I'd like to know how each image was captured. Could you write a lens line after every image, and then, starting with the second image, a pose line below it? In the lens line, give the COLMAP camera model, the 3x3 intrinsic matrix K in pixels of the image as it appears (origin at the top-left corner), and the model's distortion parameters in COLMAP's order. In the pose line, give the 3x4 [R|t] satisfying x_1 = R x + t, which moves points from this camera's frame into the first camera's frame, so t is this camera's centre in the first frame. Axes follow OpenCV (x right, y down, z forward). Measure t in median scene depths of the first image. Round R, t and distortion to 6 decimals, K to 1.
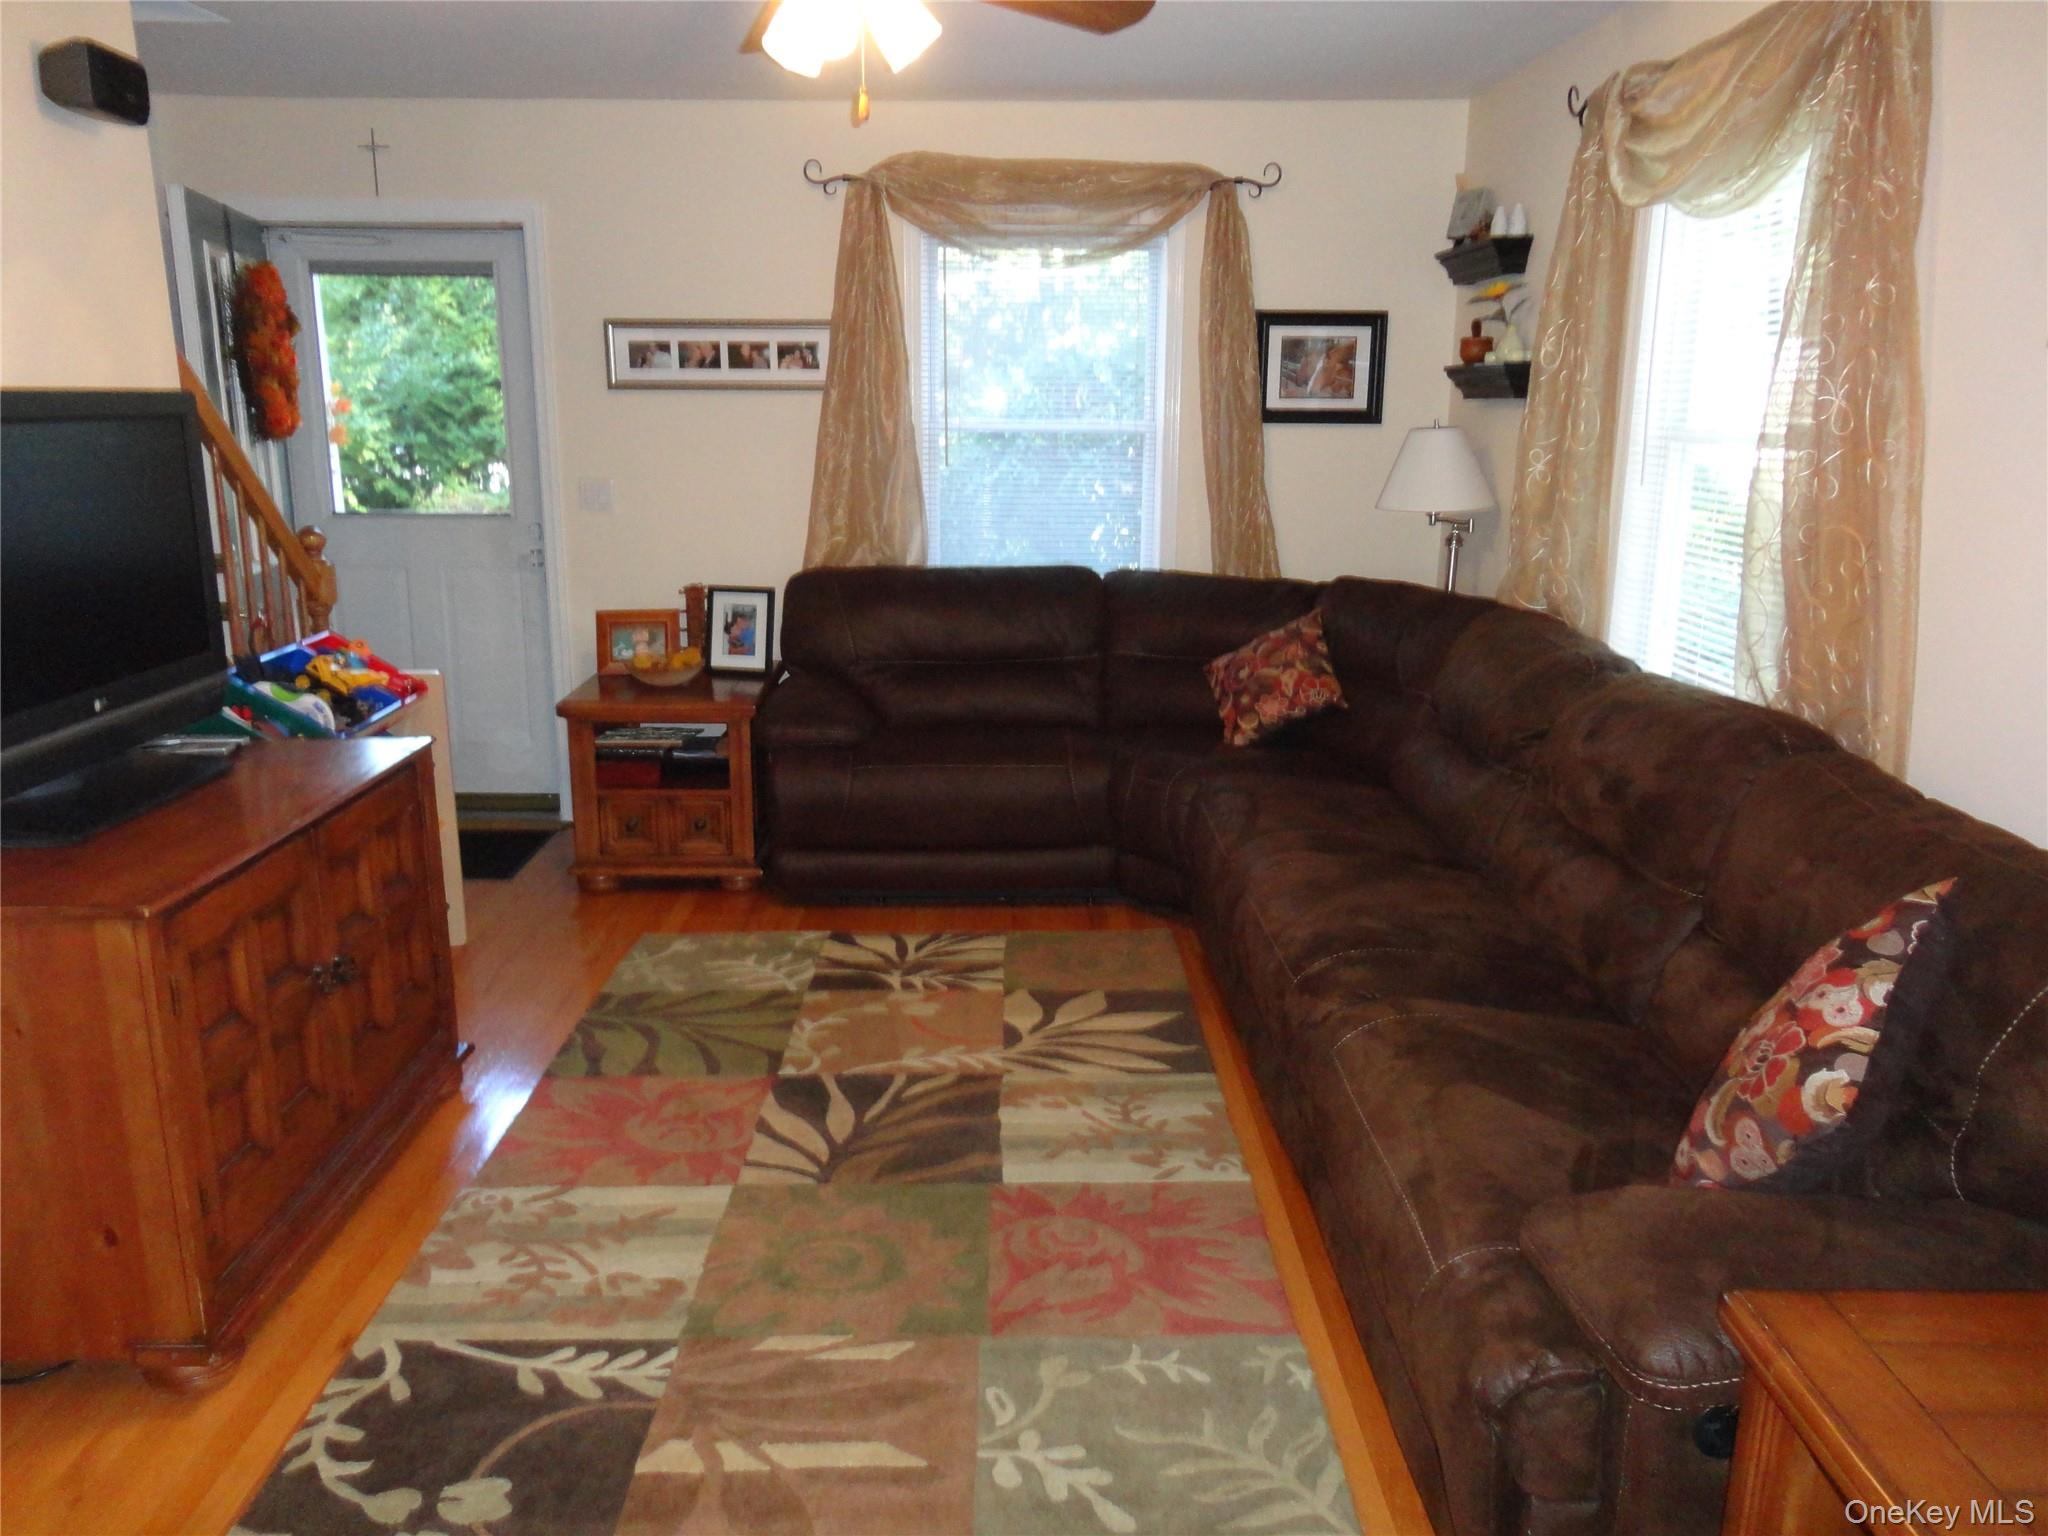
lens RADIAL K [[1511.7, 0, 1032.0], [0, 1511.7, 762.2], [0, 0, 1]] dist [-0.009010, 0.015315]
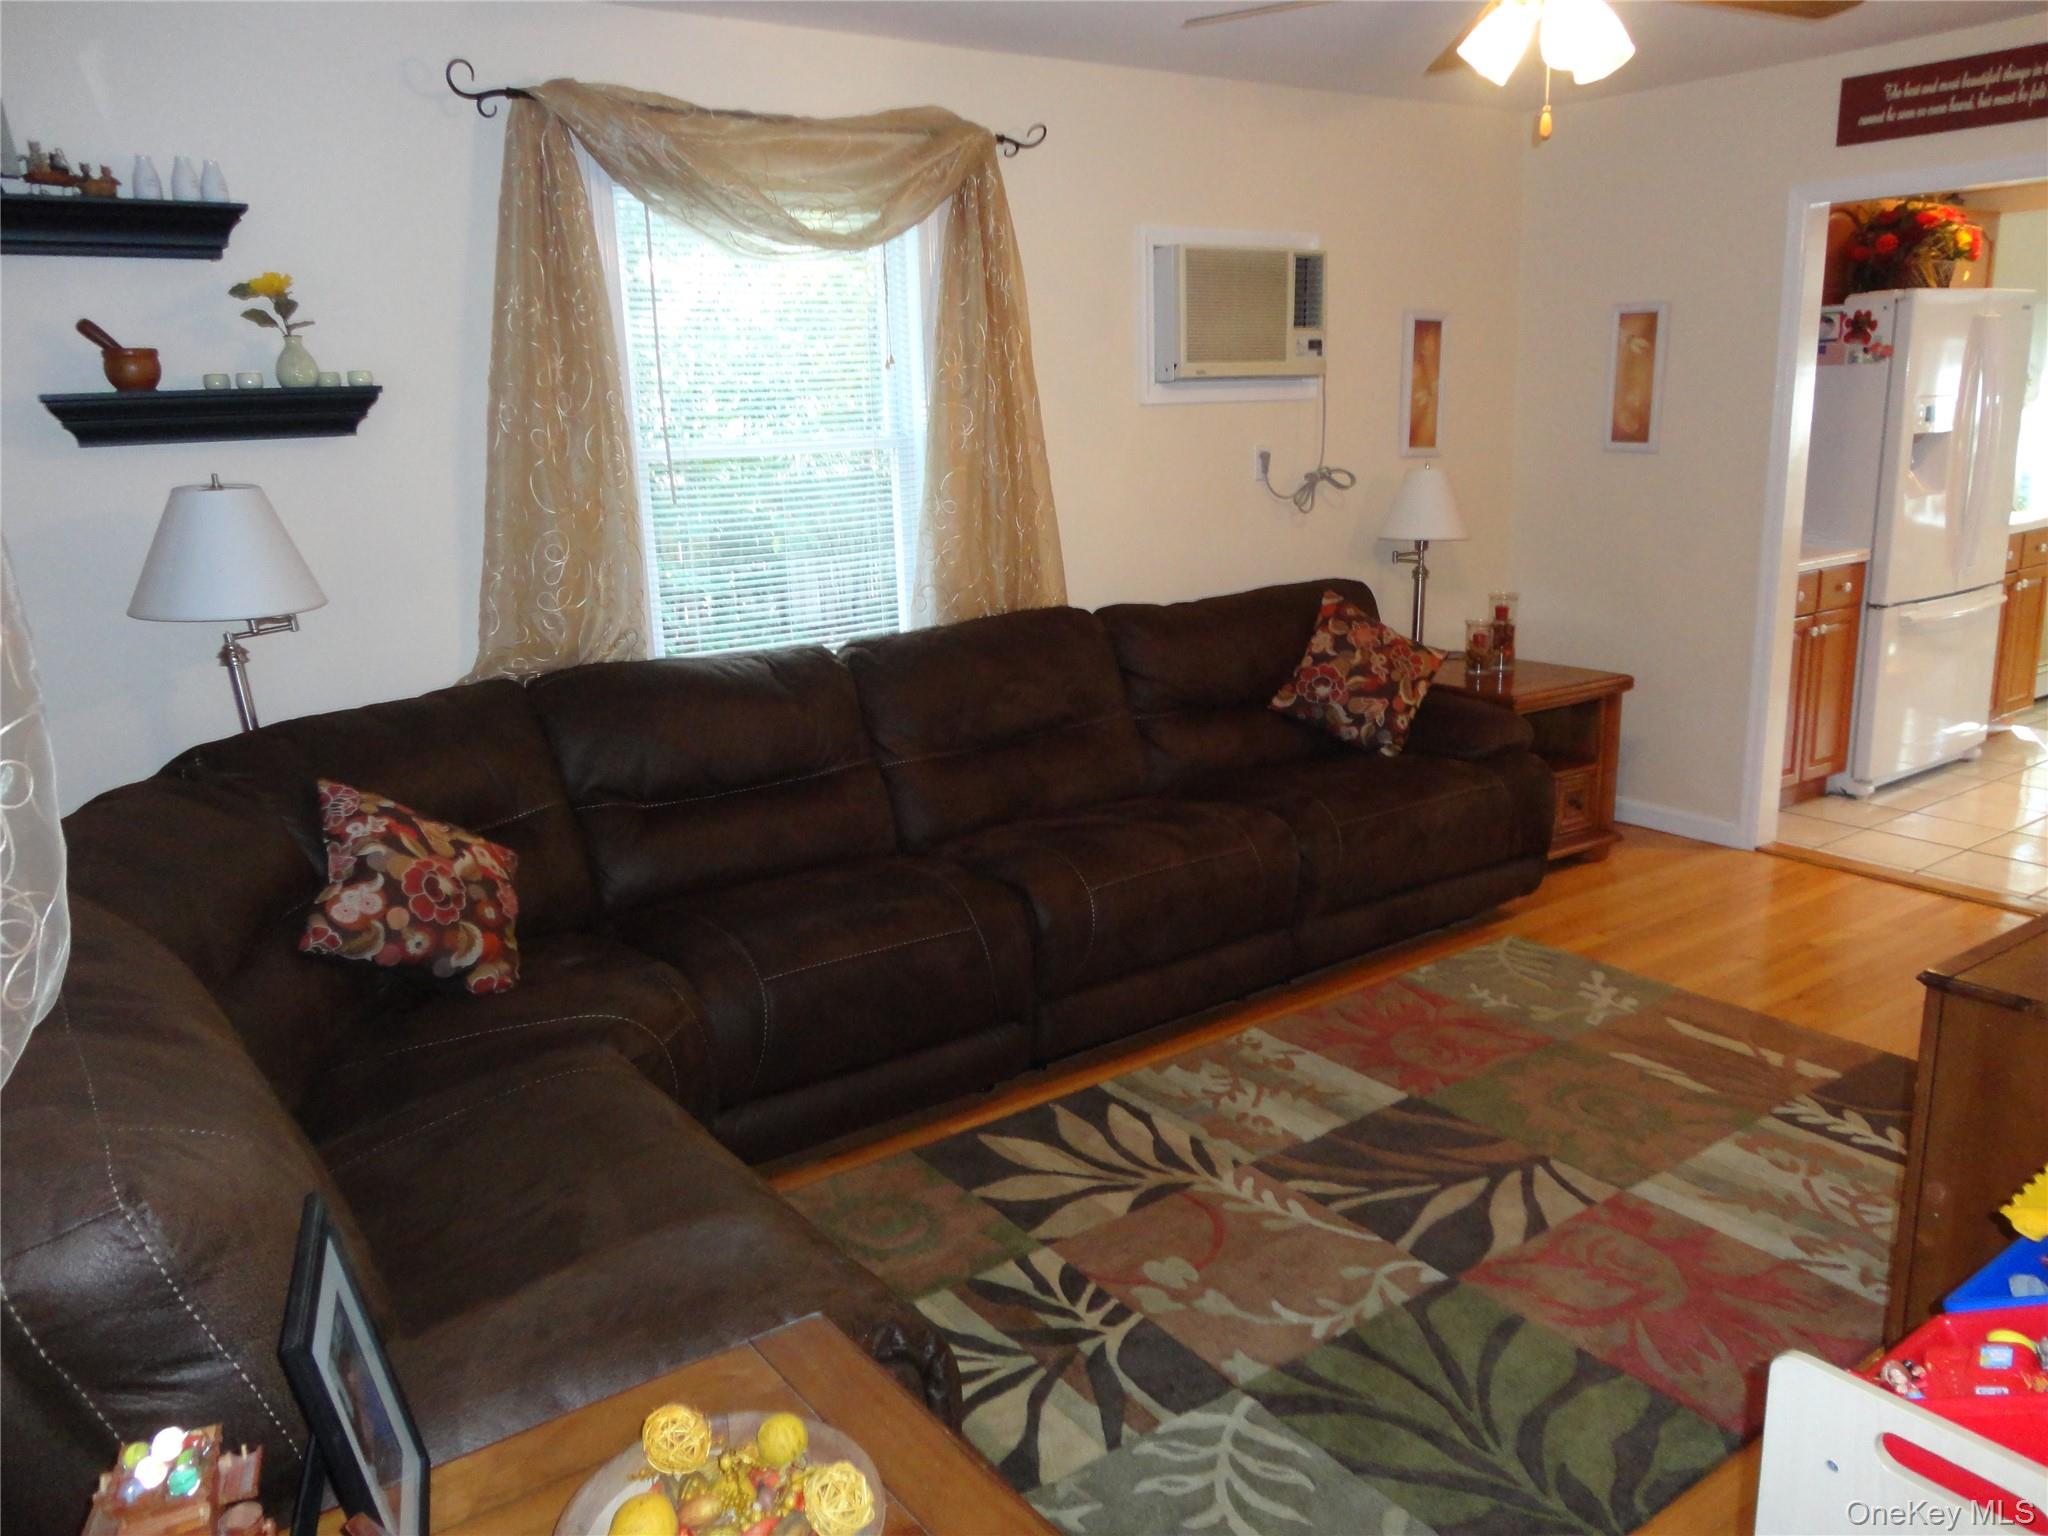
lens RADIAL K [[1511.7, 0, 1034.3], [0, 1511.7, 770.0], [0, 0, 1]] dist [-0.009010, 0.015315]
pose [[-0.566984, -0.181270, 0.803536, -0.669222], [0.223774, 0.904906, 0.362036, -0.377893], [-0.792751, 0.385079, -0.472504, 1.550065]]
